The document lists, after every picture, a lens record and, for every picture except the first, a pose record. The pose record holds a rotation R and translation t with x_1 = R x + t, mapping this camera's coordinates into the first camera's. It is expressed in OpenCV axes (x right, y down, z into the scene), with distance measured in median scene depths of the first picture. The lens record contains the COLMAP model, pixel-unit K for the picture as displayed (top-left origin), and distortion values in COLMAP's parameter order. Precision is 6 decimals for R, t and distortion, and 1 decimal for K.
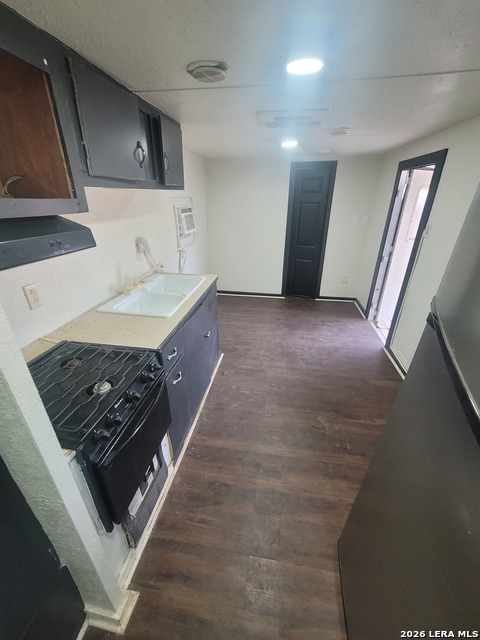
lens RADIAL K [[261.1, 0, 238.3], [0, 261.1, 318.7], [0, 0, 1]] dist [0.000356, 0.000009]
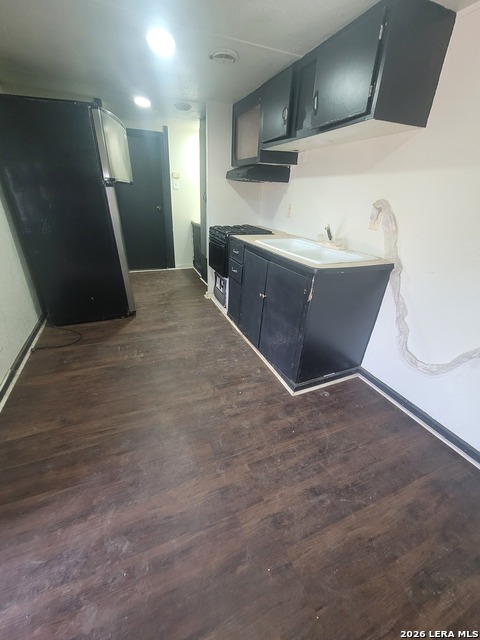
lens RADIAL K [[261.1, 0, 237.2], [0, 261.1, 322.2], [0, 0, 1]] dist [0.000356, 0.000009]
pose [[-0.846077, 0.204468, -0.492287, 0.338091], [-0.265856, 0.638600, 0.722157, -0.407260], [0.462032, 0.741878, -0.485946, 1.130042]]
